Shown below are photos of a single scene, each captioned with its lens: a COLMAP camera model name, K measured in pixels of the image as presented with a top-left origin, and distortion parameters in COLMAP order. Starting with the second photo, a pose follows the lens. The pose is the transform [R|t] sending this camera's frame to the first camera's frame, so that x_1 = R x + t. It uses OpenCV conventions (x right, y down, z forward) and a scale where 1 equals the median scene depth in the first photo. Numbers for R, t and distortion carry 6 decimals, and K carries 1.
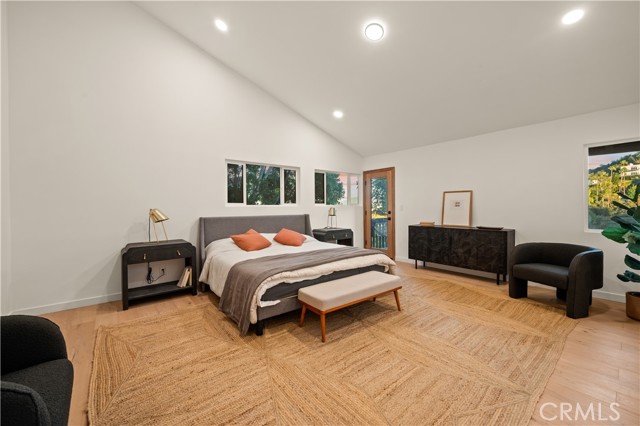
lens RADIAL K [[254.6, 0, 318.0], [0, 254.6, 210.5], [0, 0, 1]] dist [0.000682, -0.000095]
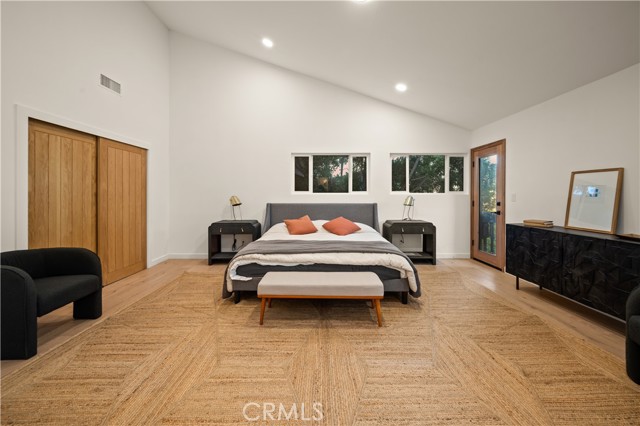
lens RADIAL K [[258.8, 0, 318.5], [0, 258.8, 199.6], [0, 0, 1]] dist [-0.001075, -0.000036]
pose [[0.781511, 0.018509, -0.623617, 0.489067], [-0.014412, 0.999829, 0.011613, -0.007994], [0.623725, -0.000088, 0.781644, 0.177794]]
